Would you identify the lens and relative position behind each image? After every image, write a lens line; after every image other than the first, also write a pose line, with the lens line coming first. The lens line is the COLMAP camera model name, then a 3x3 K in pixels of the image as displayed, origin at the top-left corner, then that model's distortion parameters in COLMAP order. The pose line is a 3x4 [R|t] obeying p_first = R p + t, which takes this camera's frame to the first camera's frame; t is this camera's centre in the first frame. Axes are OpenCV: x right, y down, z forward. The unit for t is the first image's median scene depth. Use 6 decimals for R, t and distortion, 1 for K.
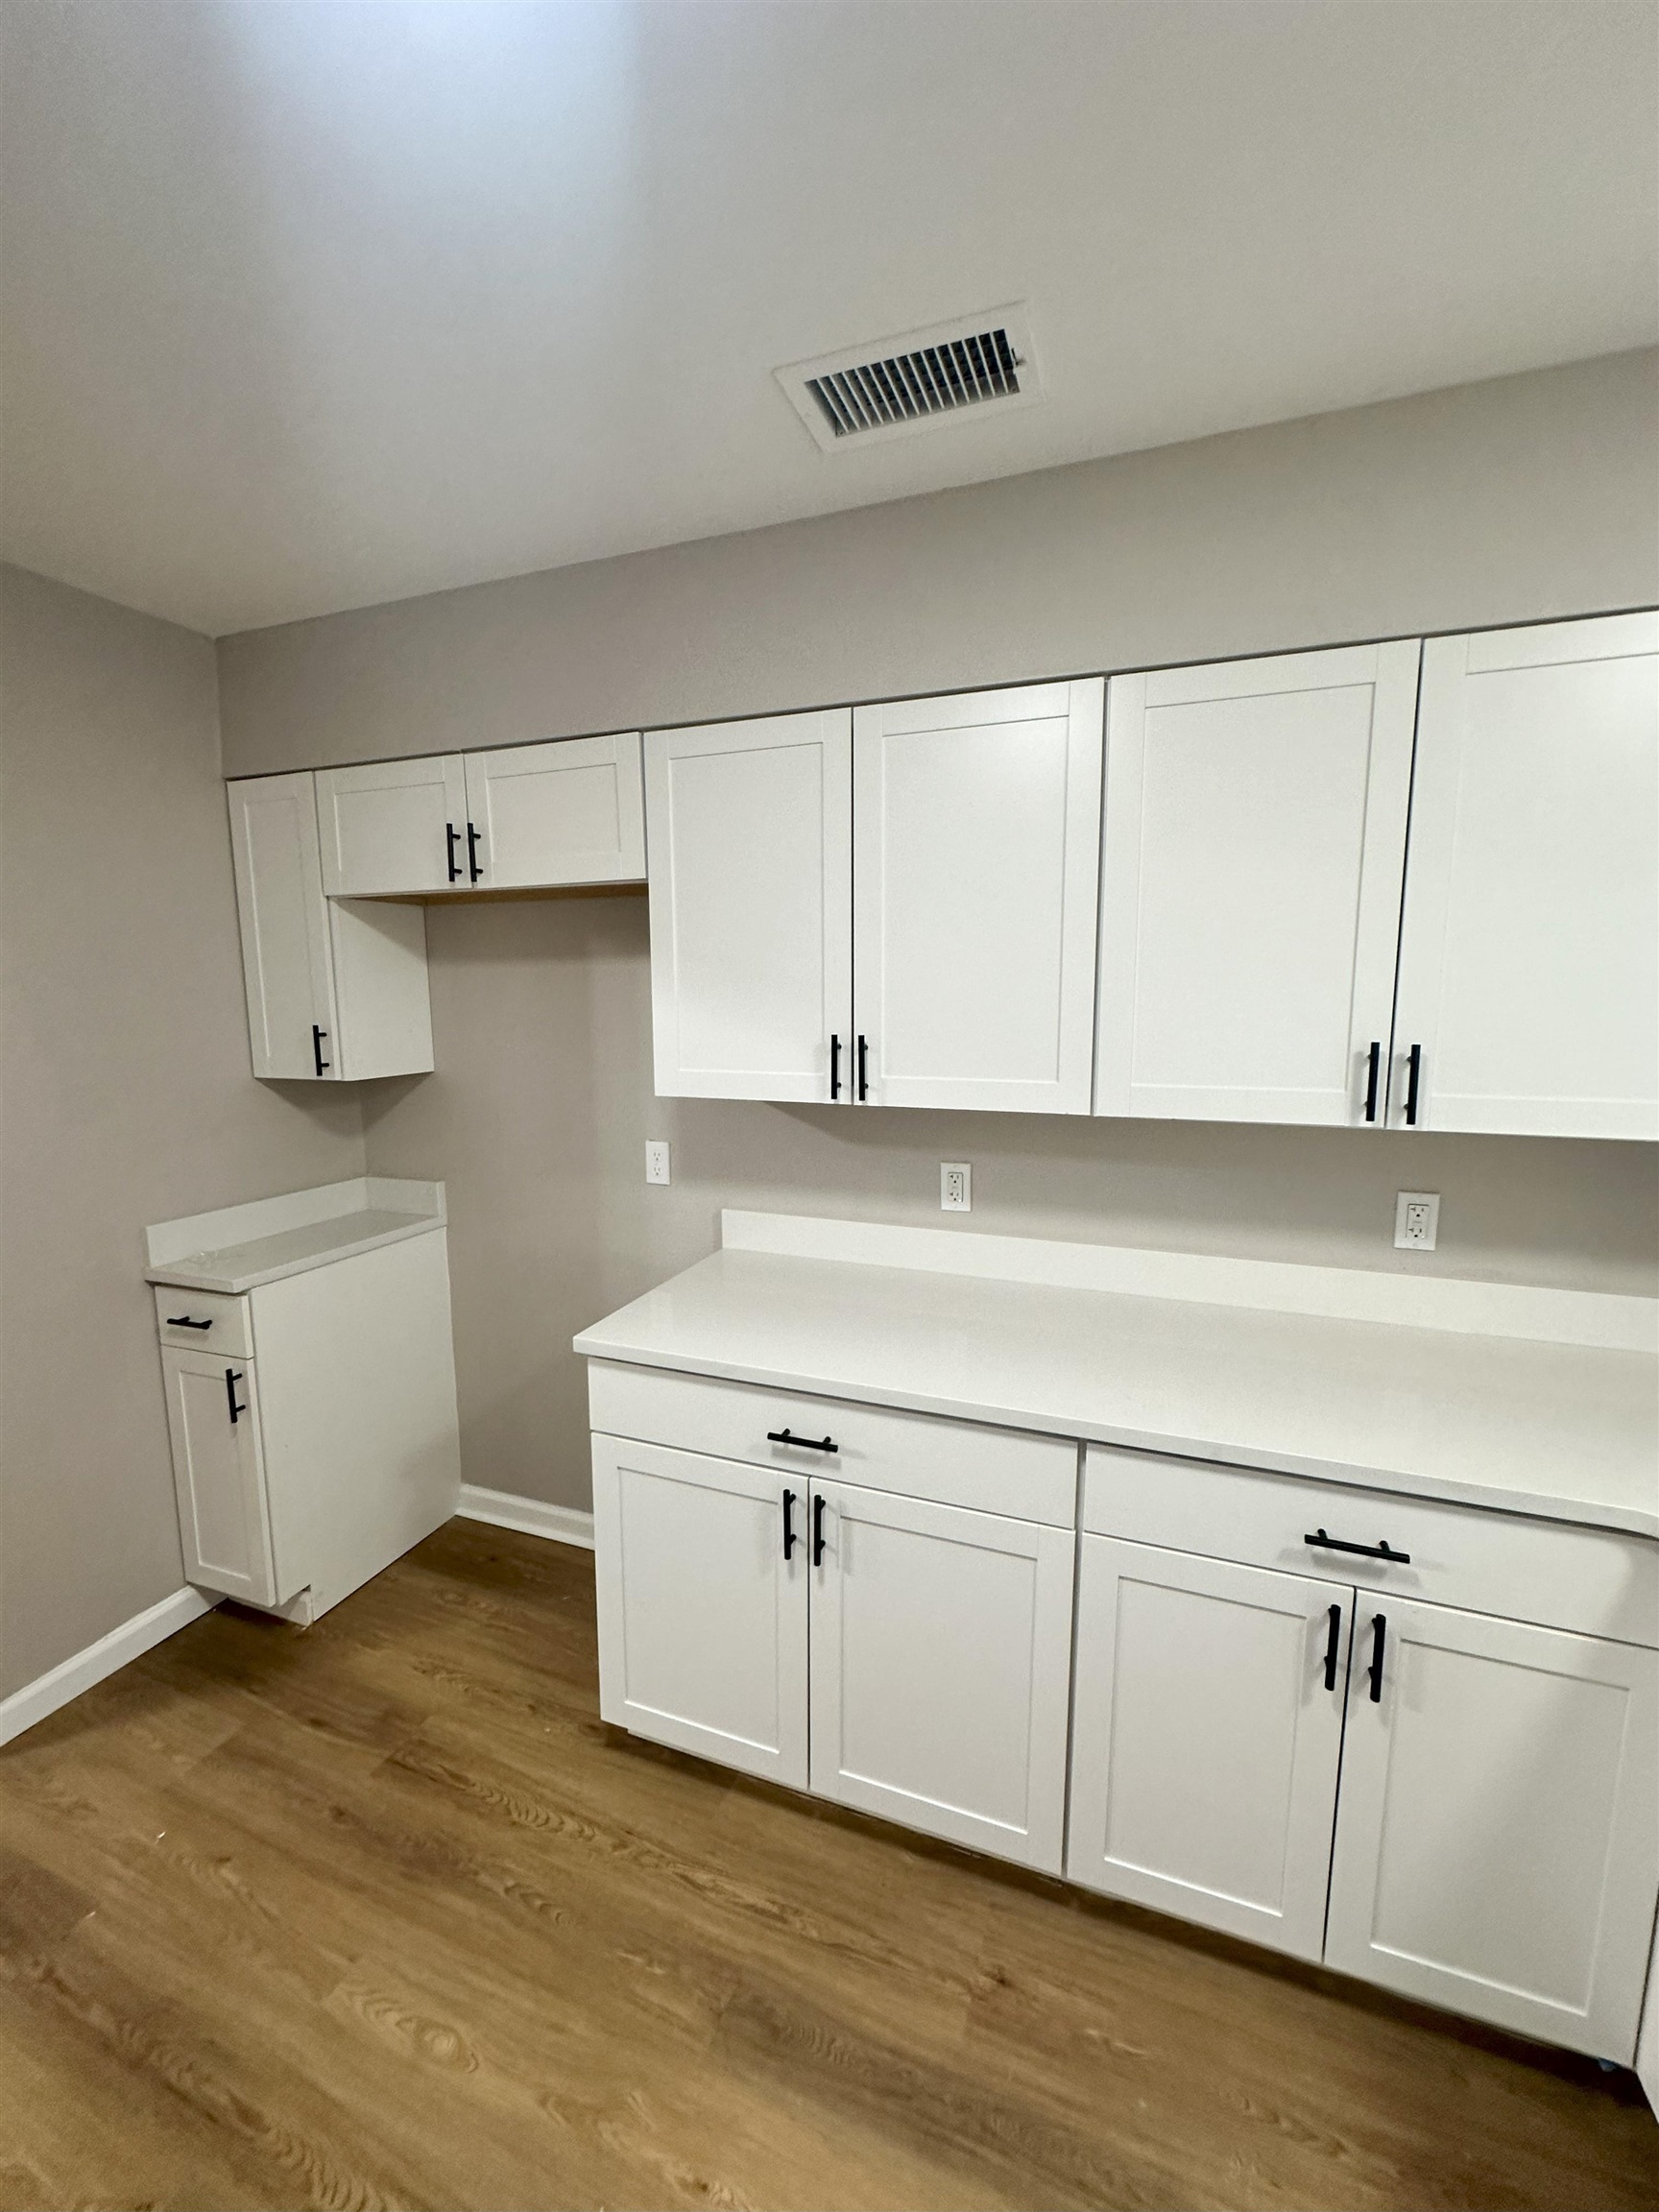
lens RADIAL K [[882.7, 0, 824.4], [0, 882.7, 1106.1], [0, 0, 1]] dist [-0.003224, 0.000677]
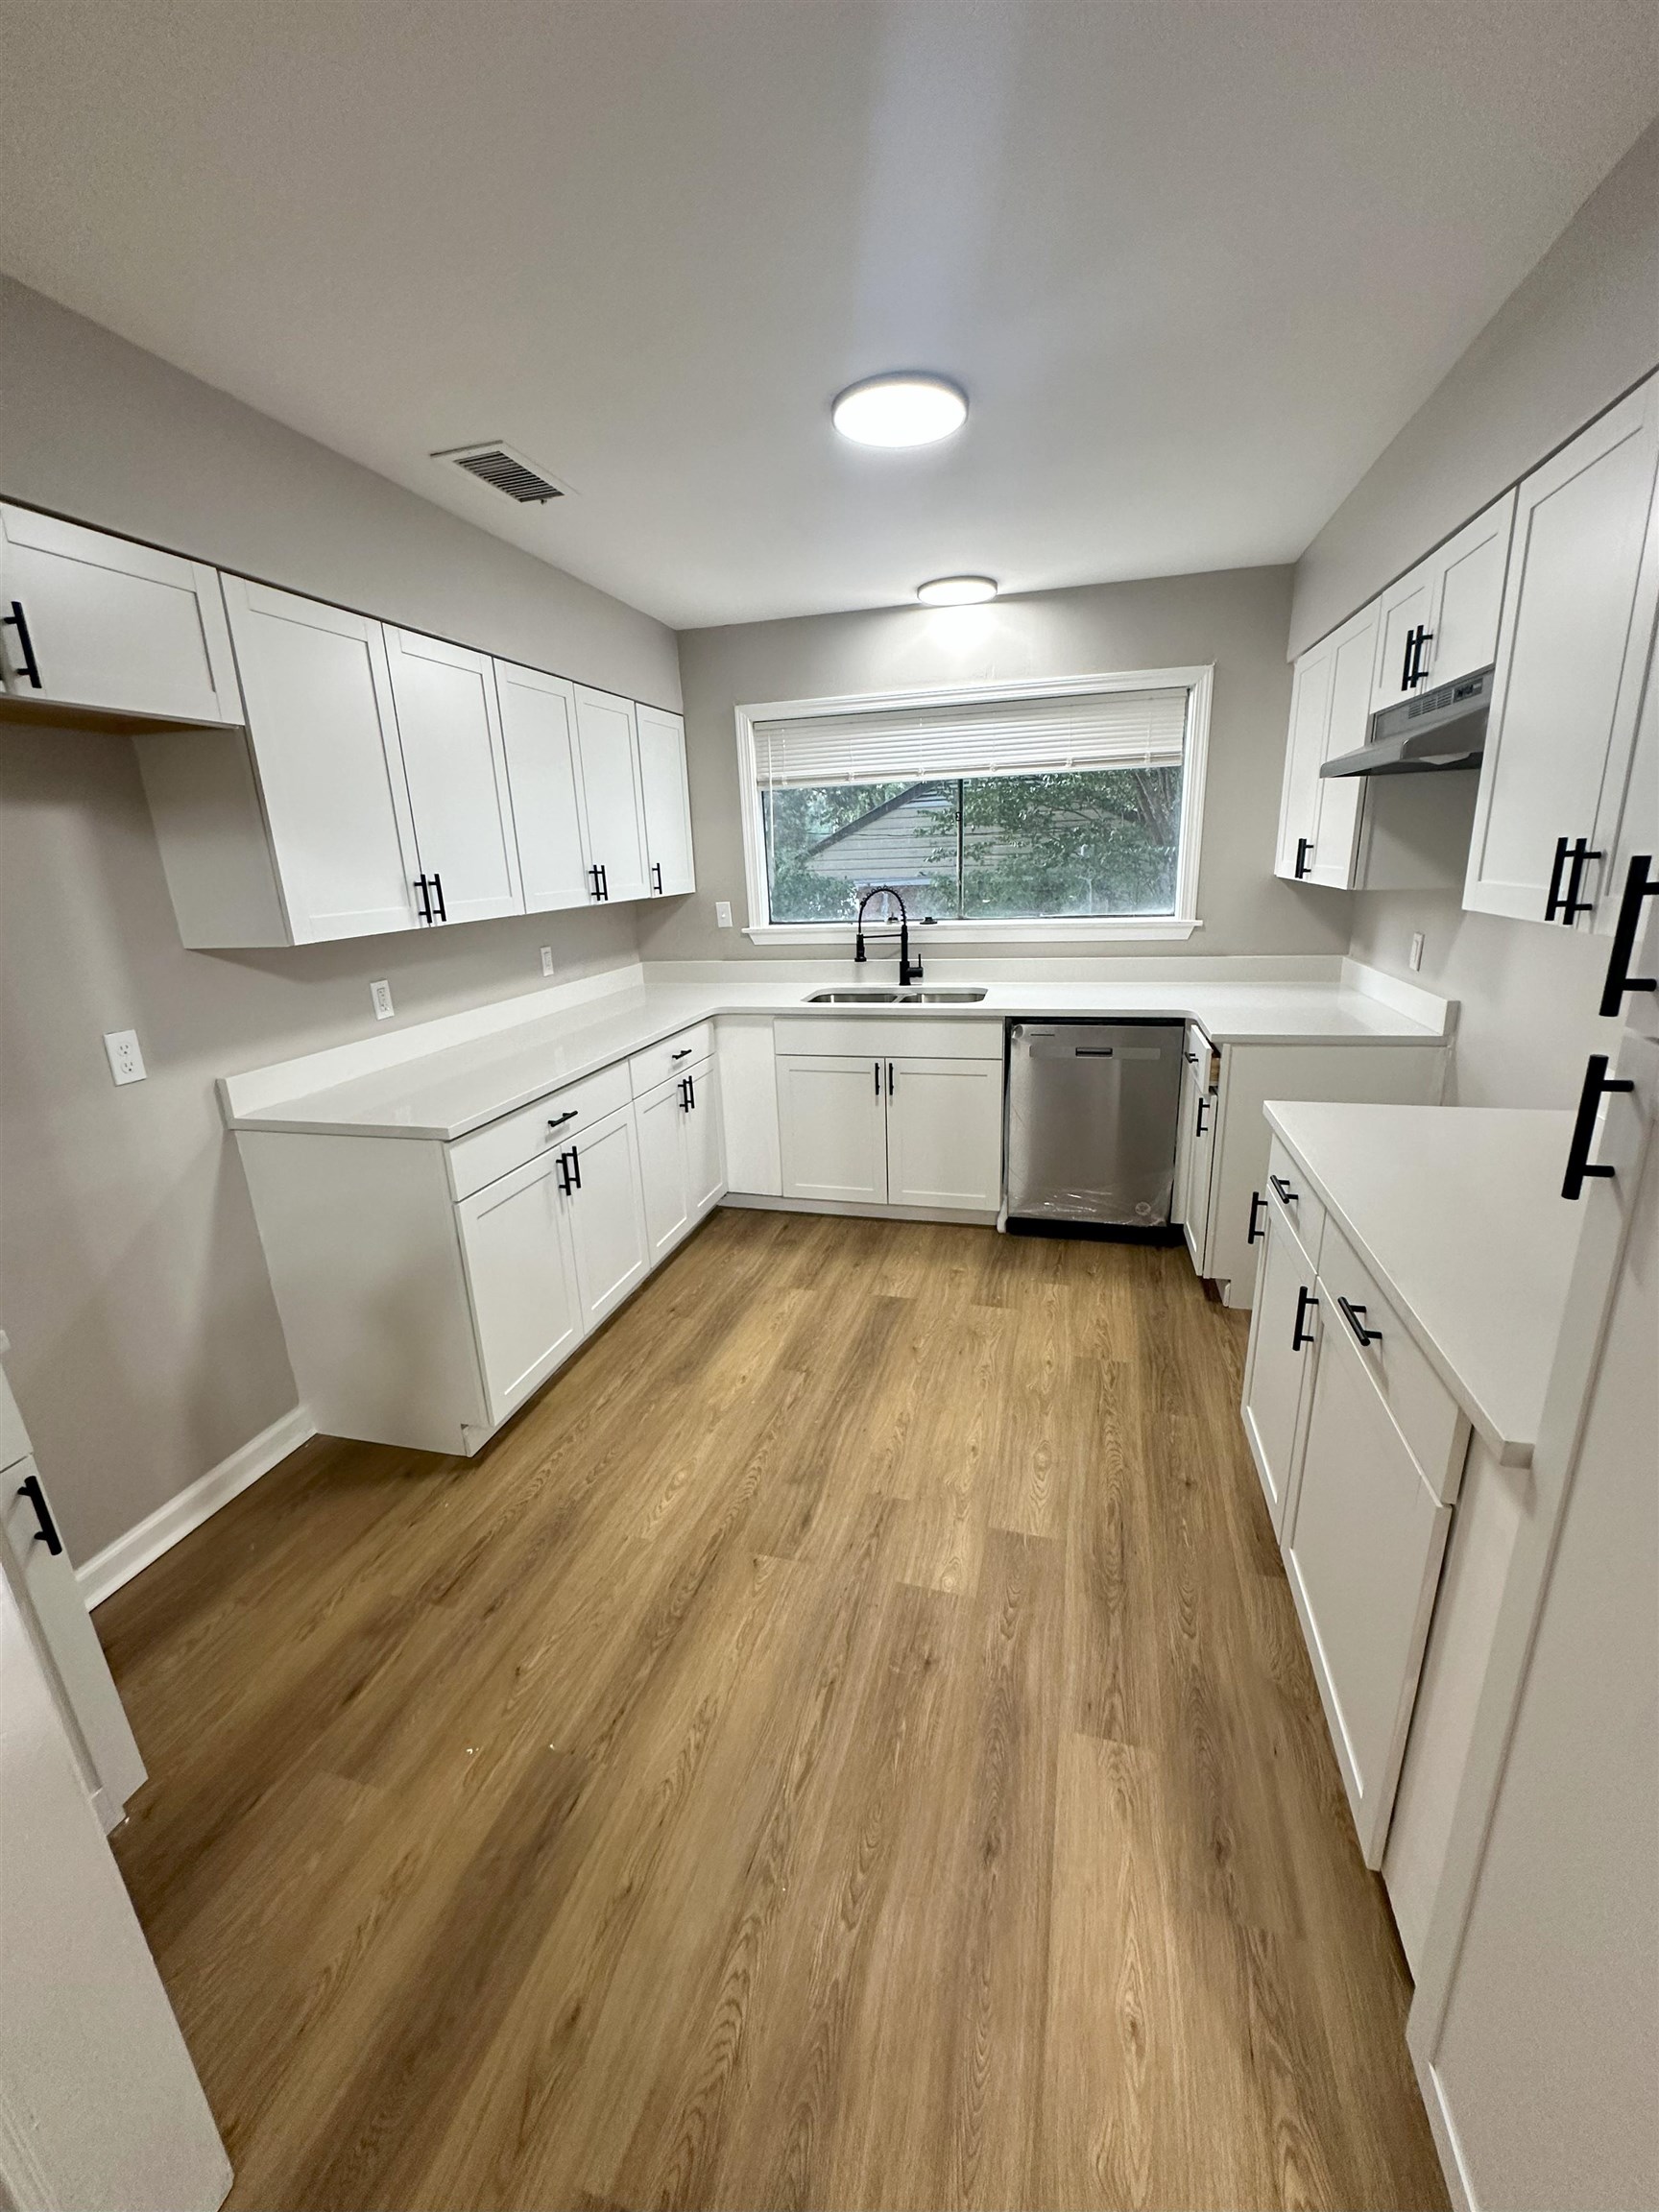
lens RADIAL K [[882.7, 0, 829.9], [0, 882.7, 1105.7], [0, 0, 1]] dist [-0.003224, 0.000677]
pose [[-0.102090, -0.269337, 0.957620, -1.599336], [0.168560, 0.944045, 0.283489, -0.025518], [-0.980390, 0.190358, -0.050978, 0.571592]]
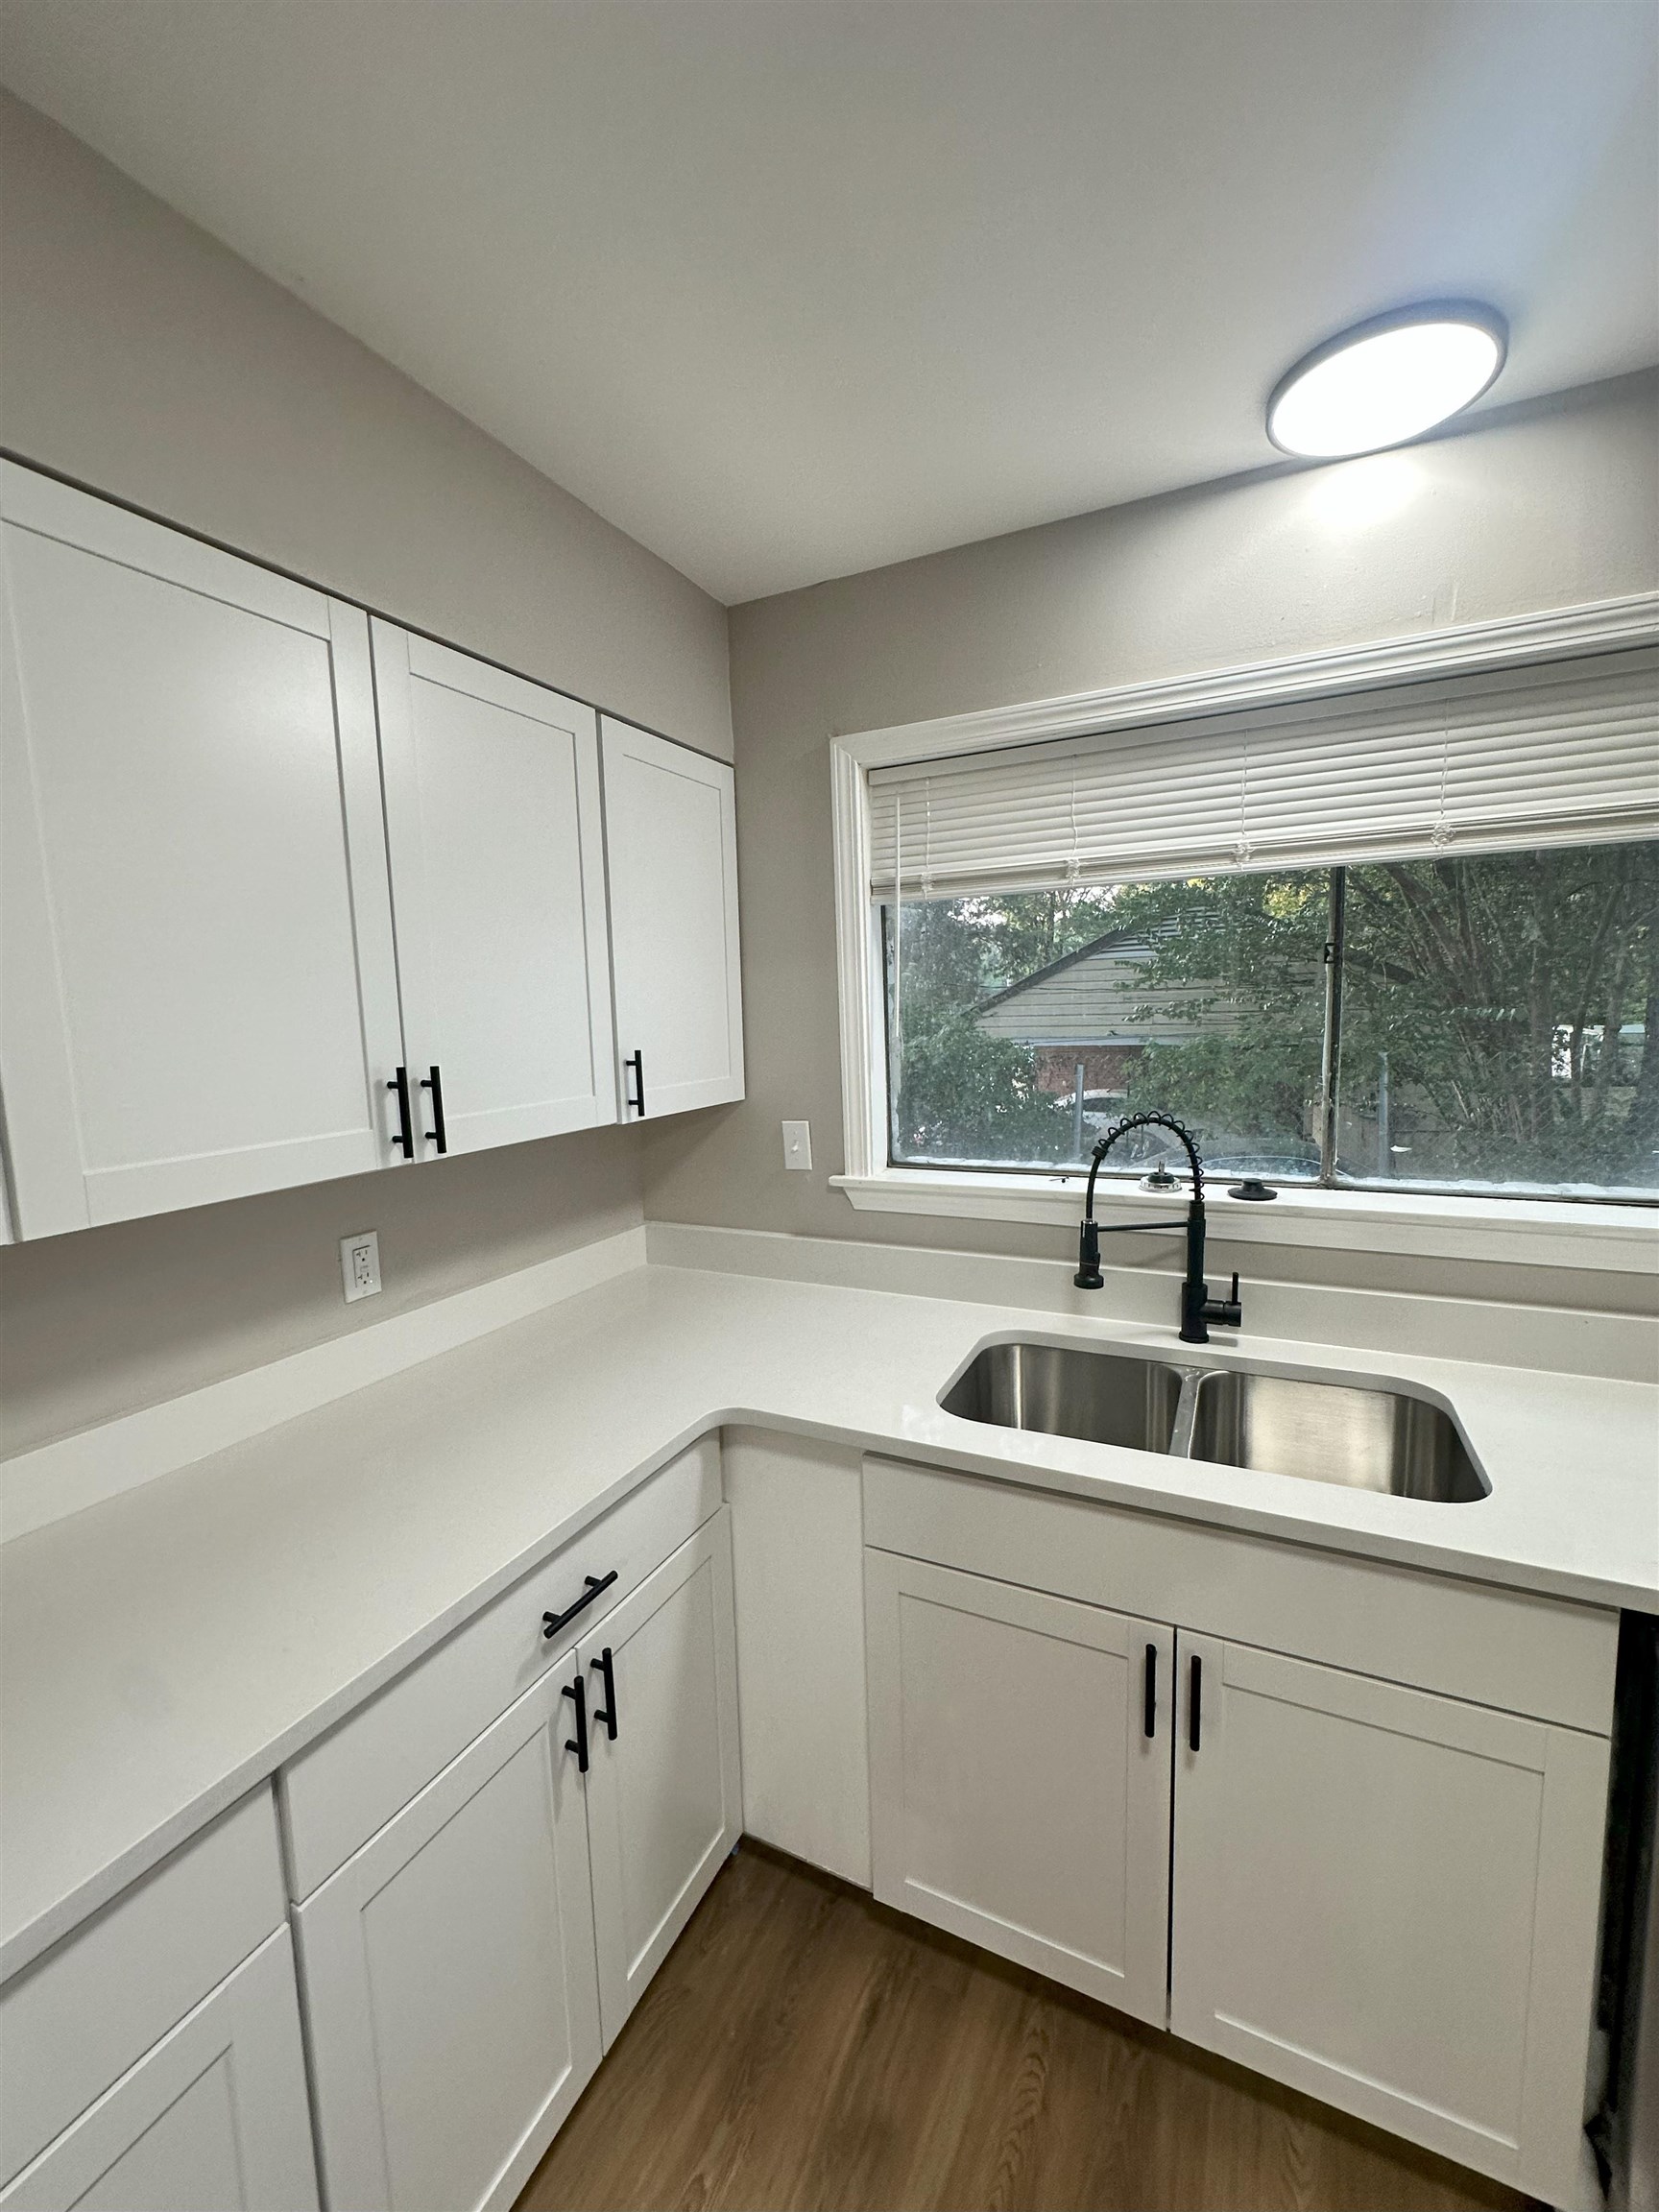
lens RADIAL K [[882.7, 0, 822.4], [0, 882.7, 1110.7], [0, 0, 1]] dist [-0.003224, 0.000677]
pose [[0.097001, -0.113673, 0.988772, -0.178483], [0.160711, 0.982208, 0.097153, -0.042690], [-0.982223, 0.149482, 0.113543, 0.445239]]
